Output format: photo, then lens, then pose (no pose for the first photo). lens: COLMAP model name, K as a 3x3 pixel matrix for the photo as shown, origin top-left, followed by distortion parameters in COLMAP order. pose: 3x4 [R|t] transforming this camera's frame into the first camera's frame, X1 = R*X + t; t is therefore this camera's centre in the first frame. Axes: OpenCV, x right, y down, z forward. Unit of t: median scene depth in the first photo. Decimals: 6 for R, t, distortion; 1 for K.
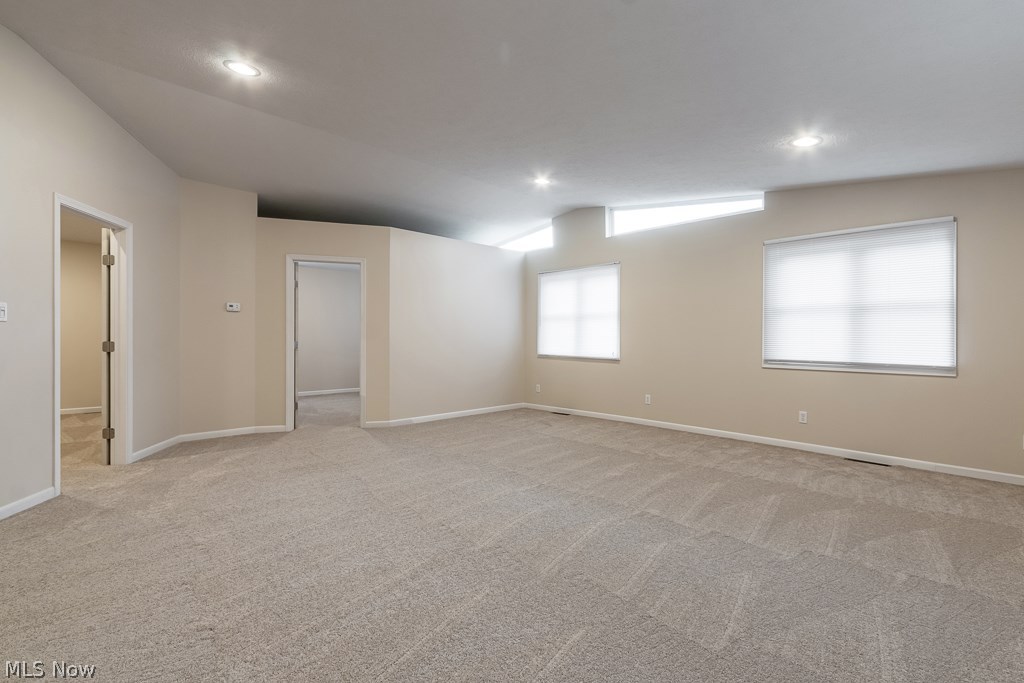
lens RADIAL K [[450.9, 0, 499.6], [0, 450.9, 340.5], [0, 0, 1]] dist [-0.000358, 0.000038]
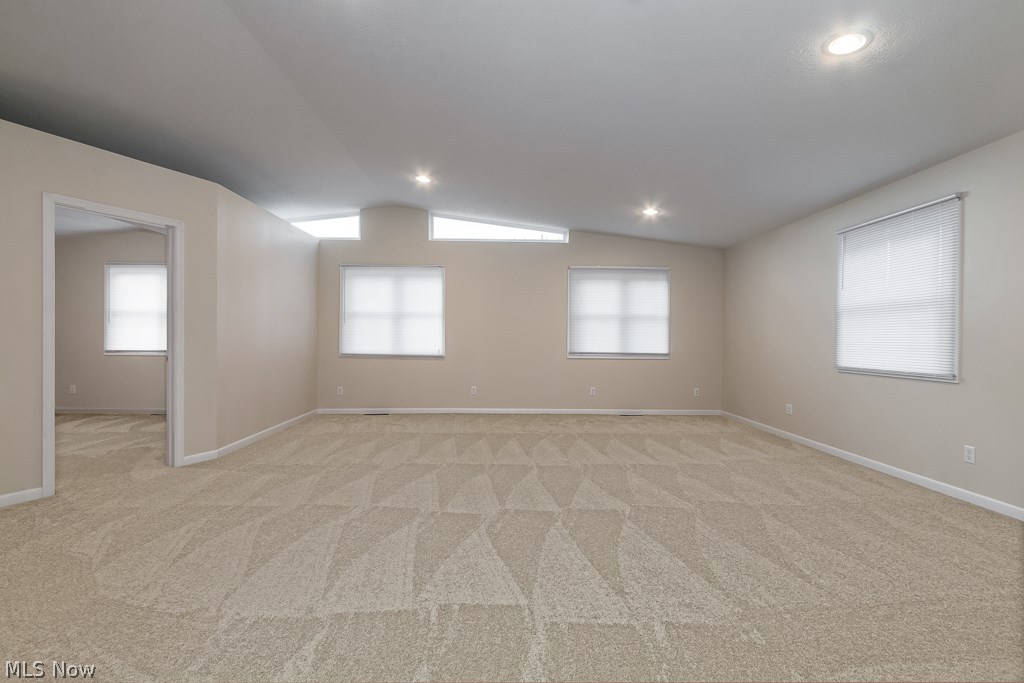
lens RADIAL K [[450.9, 0, 499.6], [0, 450.9, 340.5], [0, 0, 1]] dist [-0.000358, 0.000038]
pose [[0.680025, -0.000545, 0.733189, -0.506045], [0.000636, 1.000000, 0.000153, 0.005527], [-0.733189, 0.000363, 0.680025, 0.199532]]
